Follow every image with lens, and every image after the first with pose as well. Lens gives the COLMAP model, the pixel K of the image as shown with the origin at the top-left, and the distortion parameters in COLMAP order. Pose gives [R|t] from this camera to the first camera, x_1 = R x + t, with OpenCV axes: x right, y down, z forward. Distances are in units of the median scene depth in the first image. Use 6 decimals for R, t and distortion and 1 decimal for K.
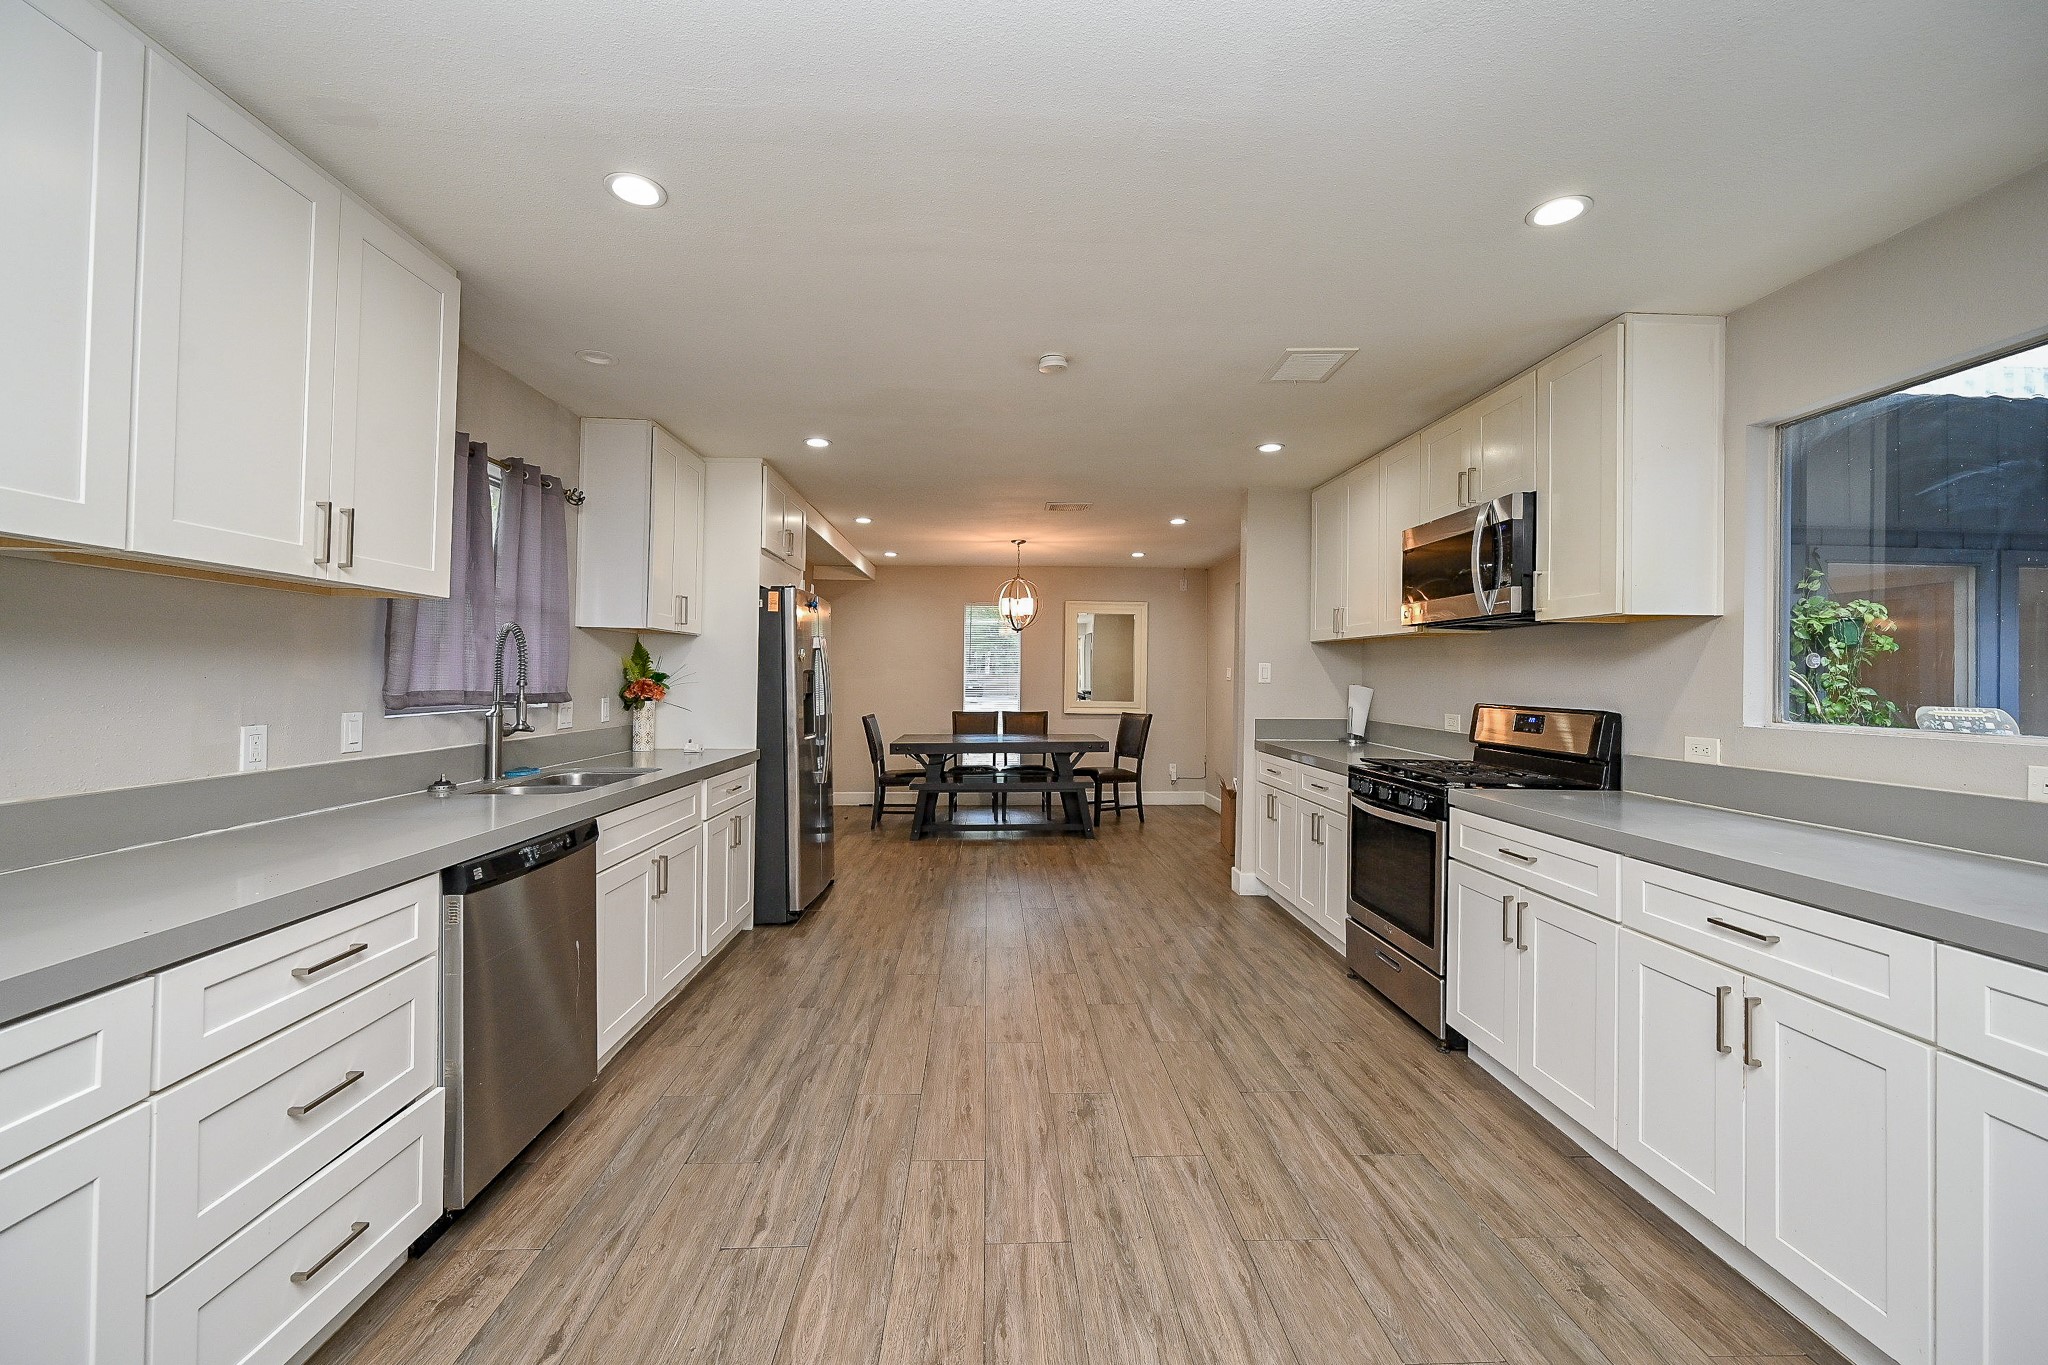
lens RADIAL K [[809.1, 0, 1014.5], [0, 809.1, 668.2], [0, 0, 1]] dist [-0.000627, -0.000131]
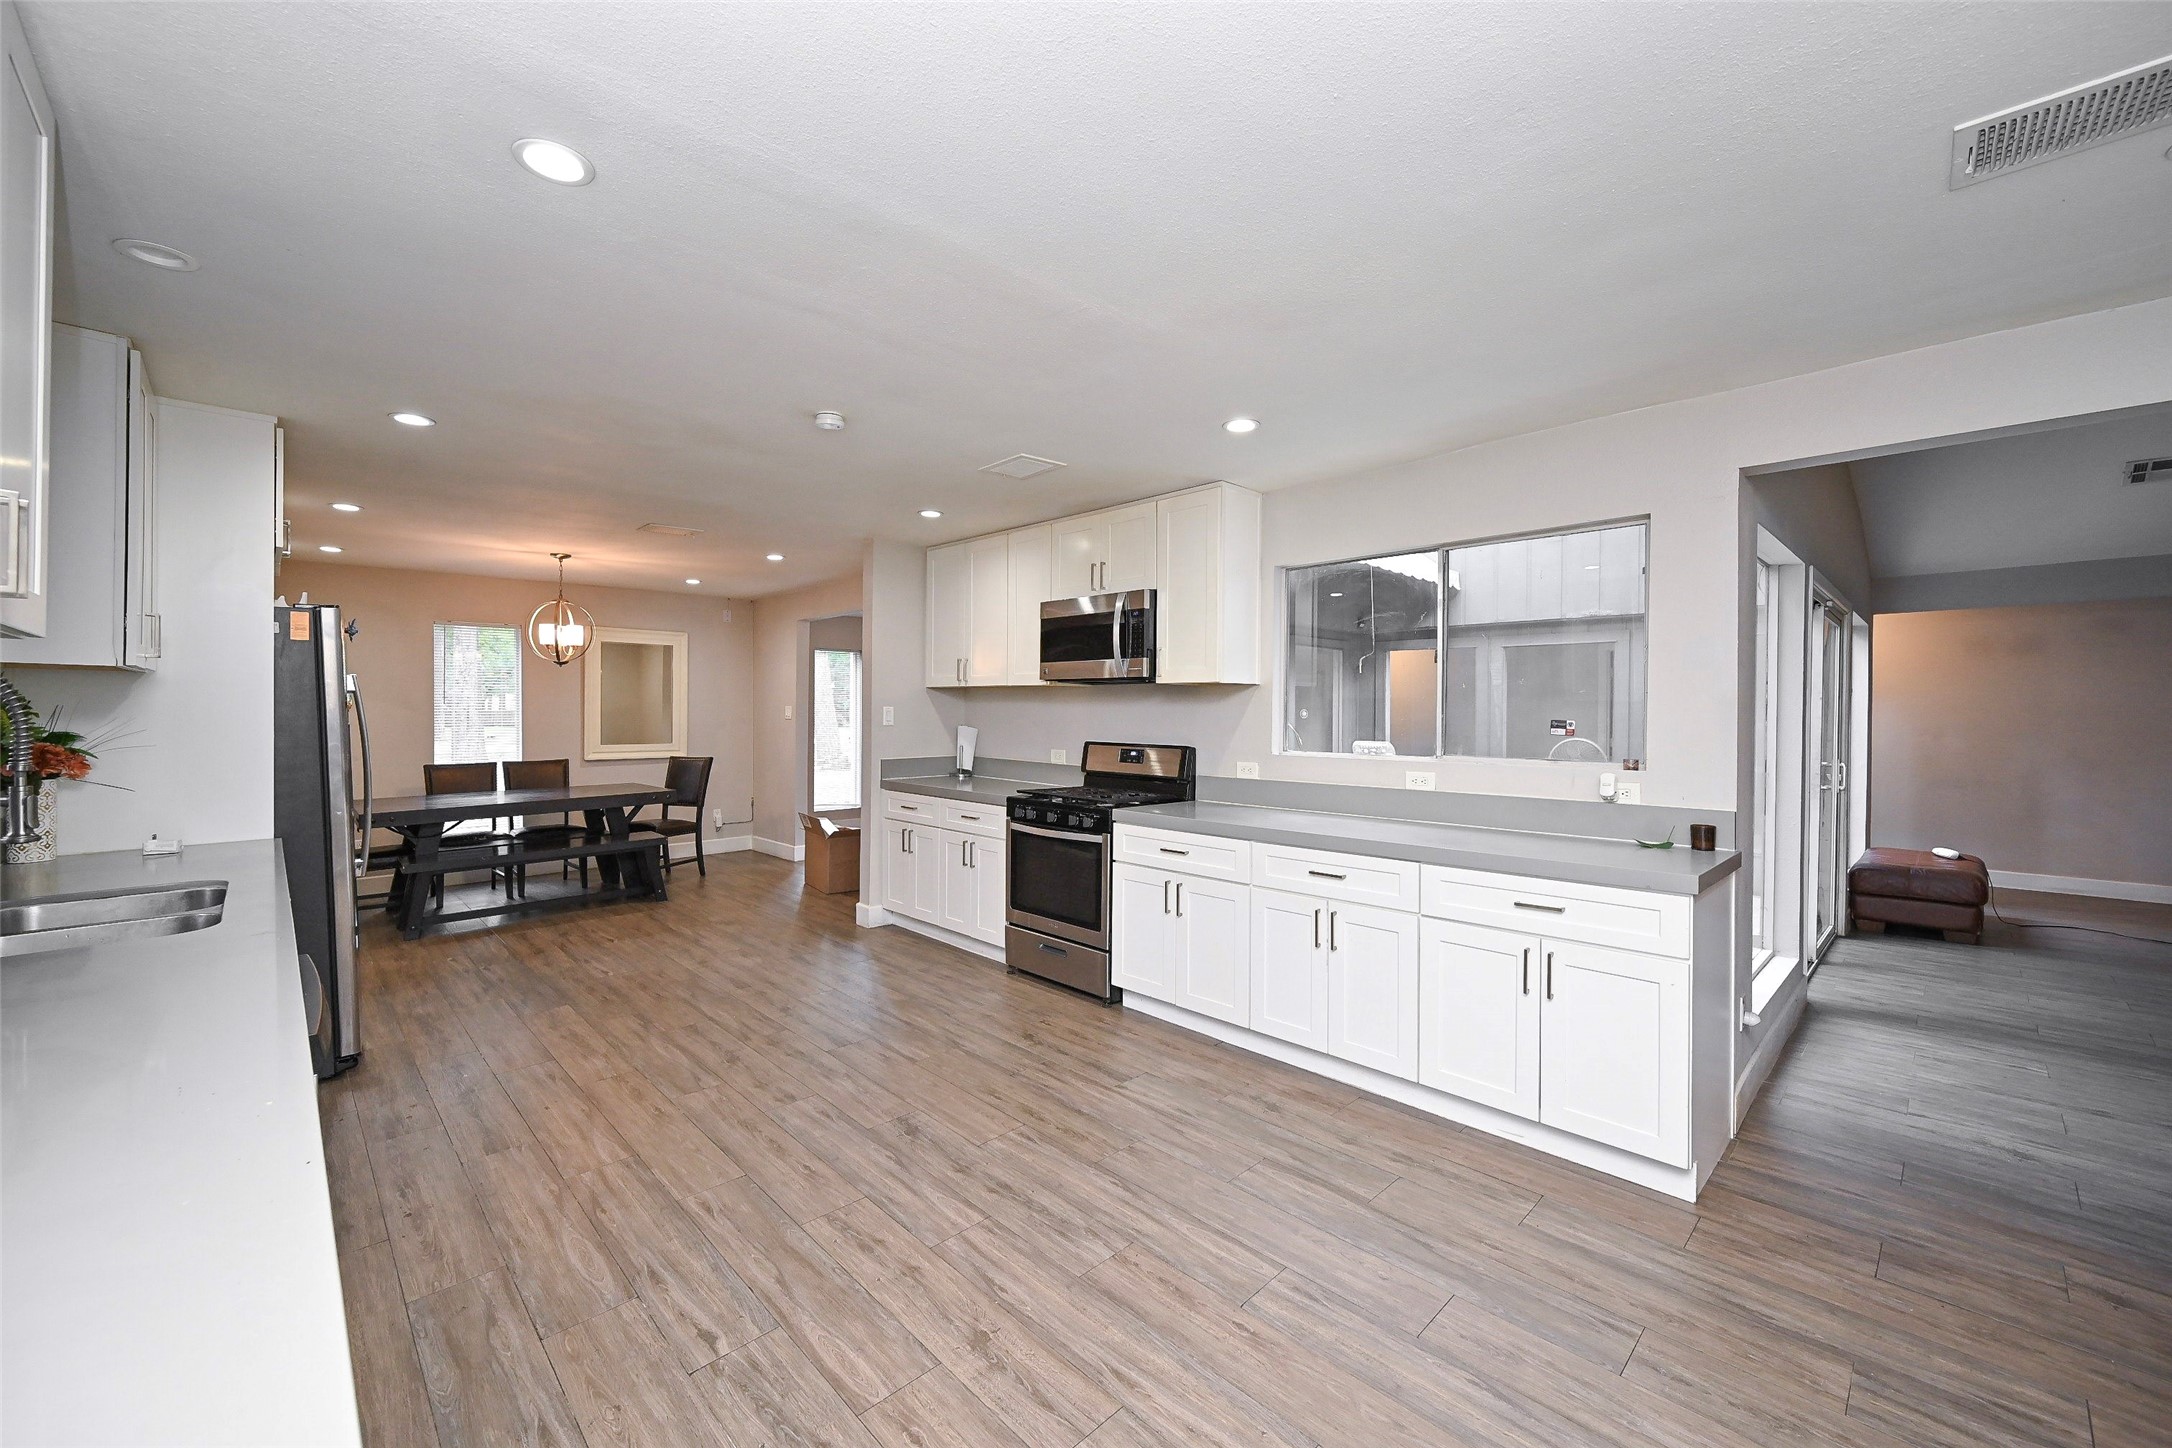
lens RADIAL K [[857.2, 0, 1078.4], [0, 857.2, 717.5], [0, 0, 1]] dist [-0.000081, -0.000013]
pose [[0.742882, -0.014264, 0.669271, -0.387407], [-0.003239, 0.999685, 0.024901, -0.031612], [-0.669415, -0.020667, 0.742601, -0.003105]]
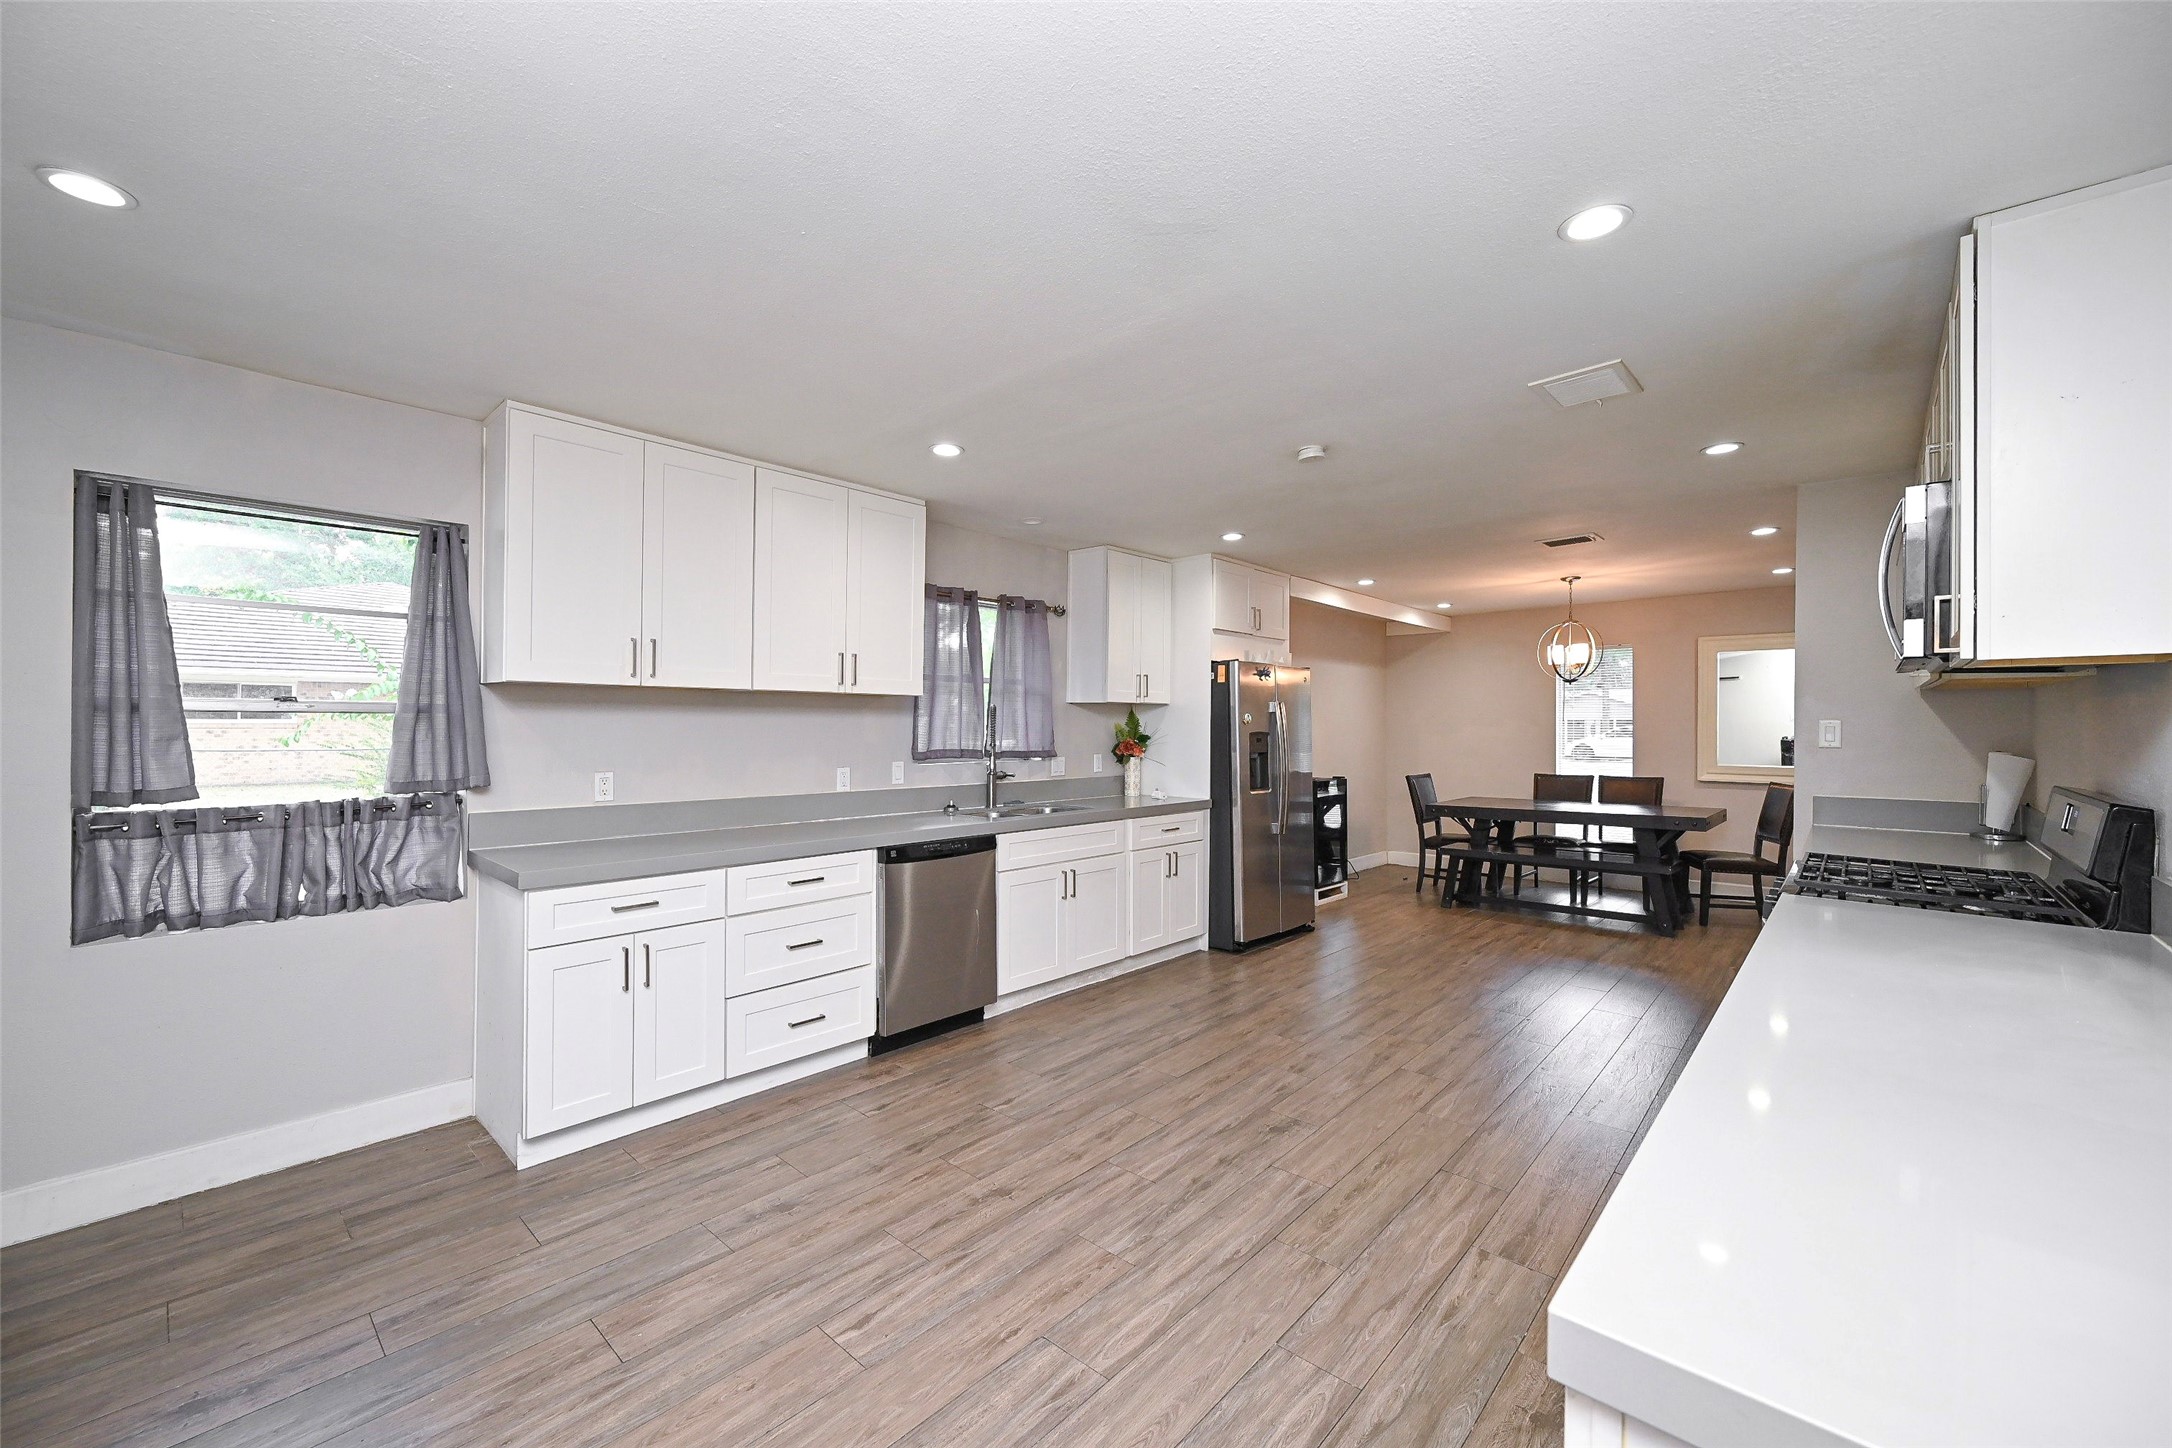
lens RADIAL K [[857.2, 0, 1078.4], [0, 857.2, 717.5], [0, 0, 1]] dist [-0.000081, -0.000013]
pose [[0.712239, -0.013023, -0.701816, 0.555137], [0.011186, 0.999911, -0.007202, -0.016356], [0.701847, -0.002721, 0.712322, -0.036247]]
